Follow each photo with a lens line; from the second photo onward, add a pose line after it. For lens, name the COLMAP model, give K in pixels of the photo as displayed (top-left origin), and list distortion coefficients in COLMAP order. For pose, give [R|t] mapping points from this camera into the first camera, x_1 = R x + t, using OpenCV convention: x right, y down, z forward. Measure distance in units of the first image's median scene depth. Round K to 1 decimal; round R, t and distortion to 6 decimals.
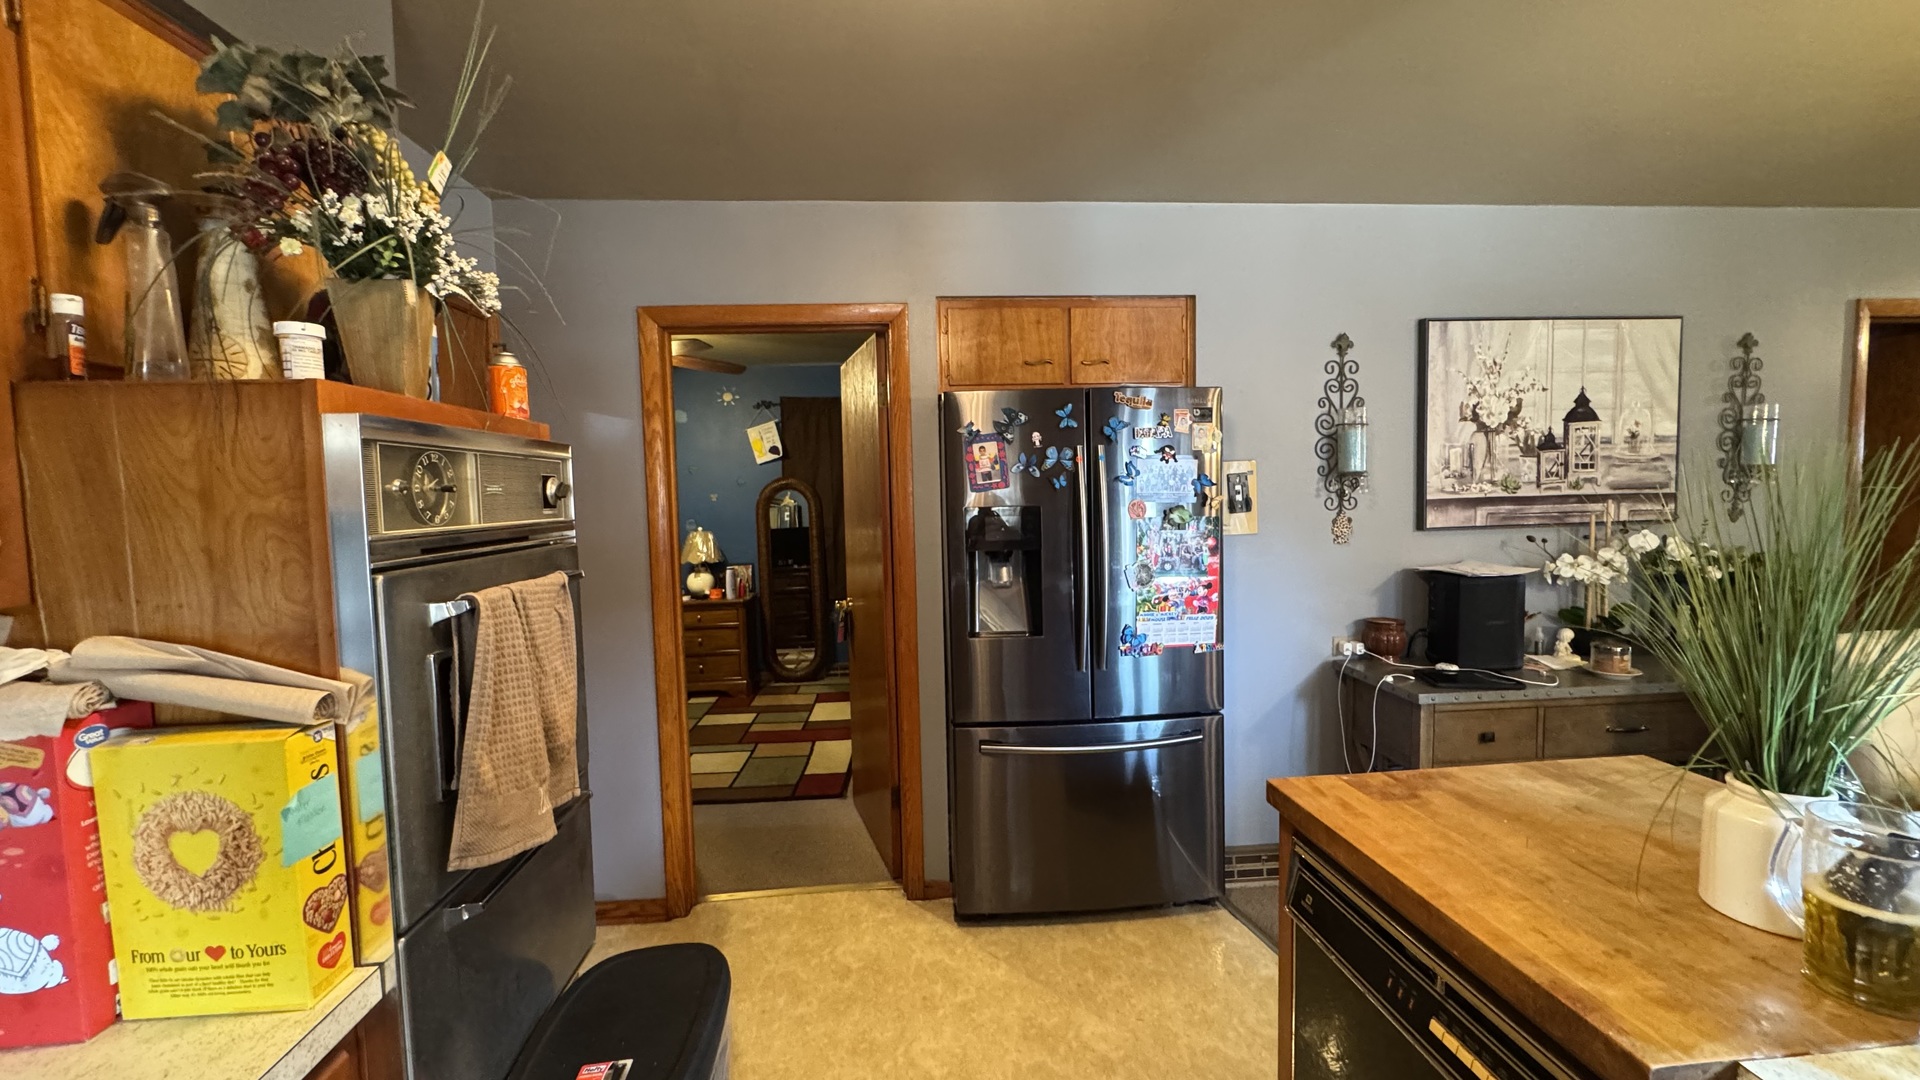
lens RADIAL K [[770.6, 0, 947.2], [0, 770.6, 536.6], [0, 0, 1]] dist [-0.003823, 0.000536]
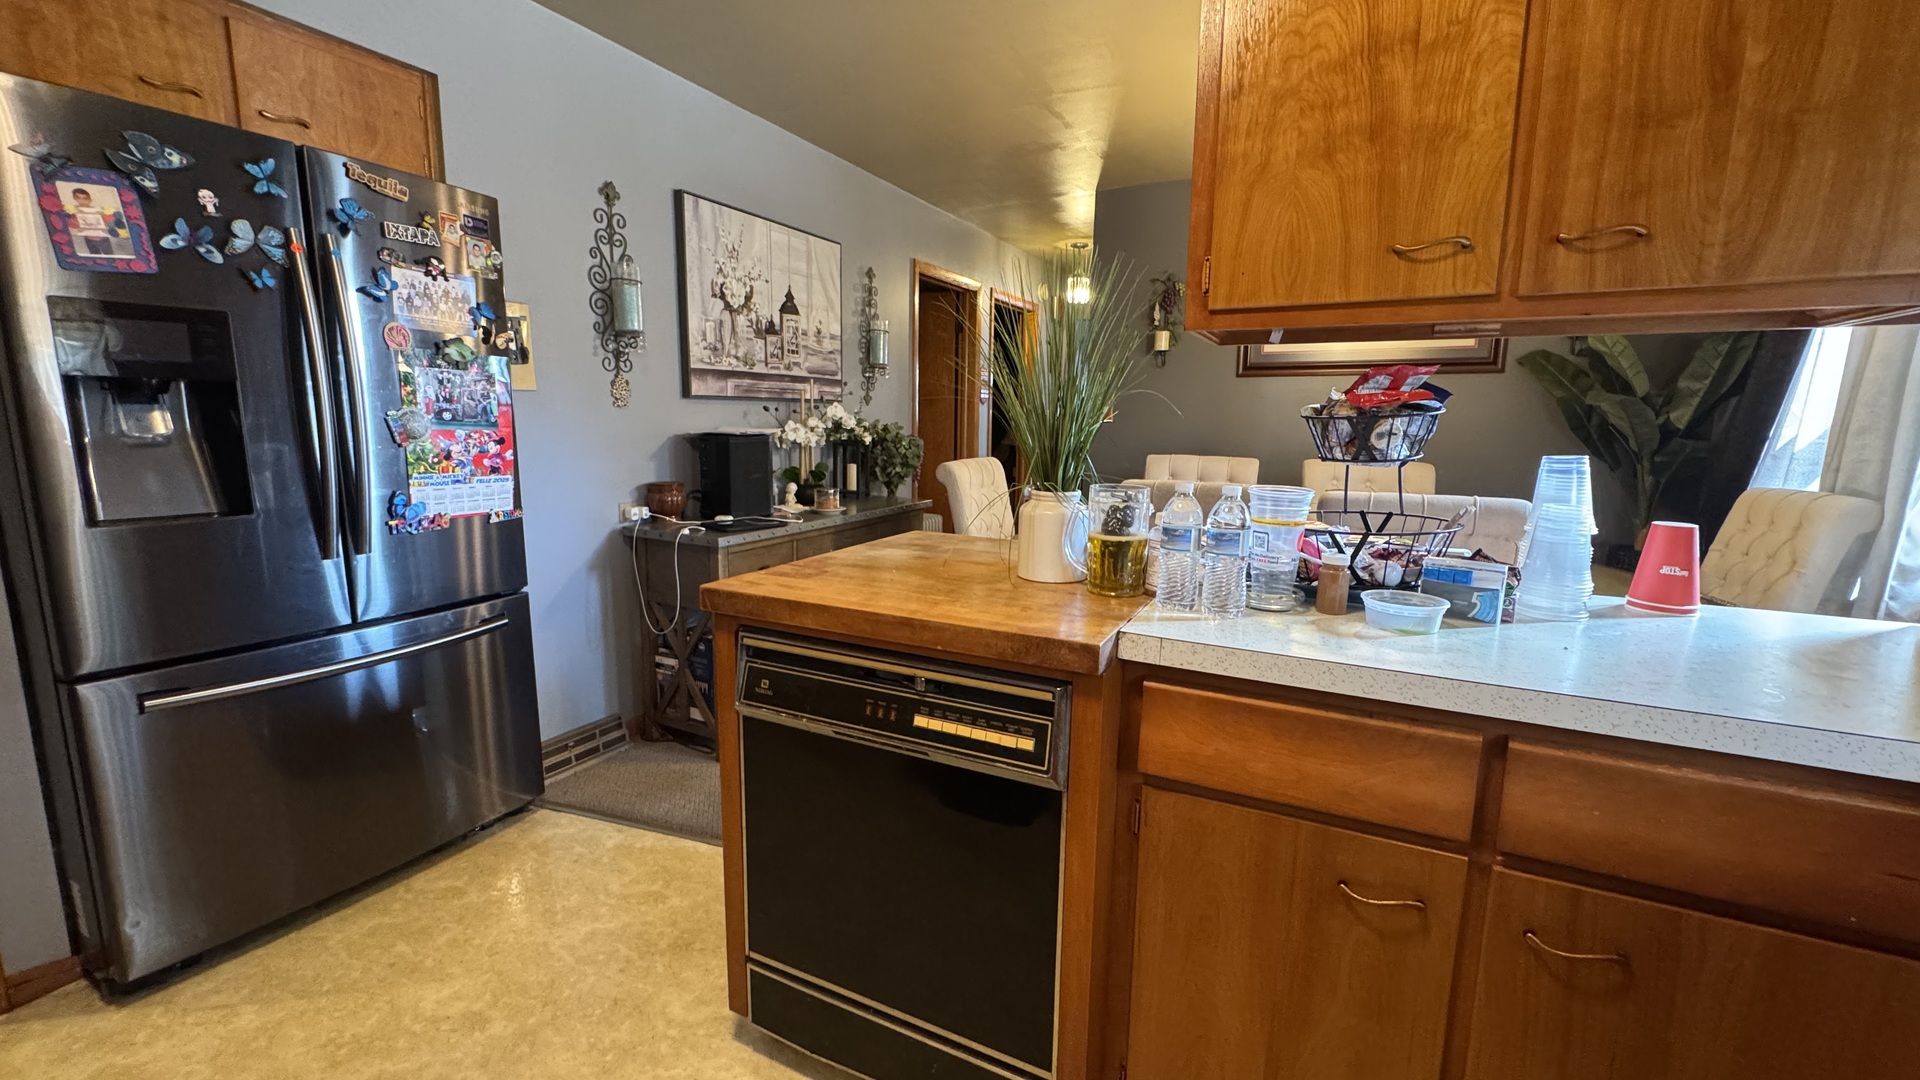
lens RADIAL K [[770.6, 0, 959.4], [0, 770.6, 539.0], [0, 0, 1]] dist [-0.003823, 0.000536]
pose [[0.521368, -0.101910, 0.847224, -0.108497], [0.025755, 0.994270, 0.103749, 0.086470], [-0.852943, -0.032271, 0.521006, 0.122698]]
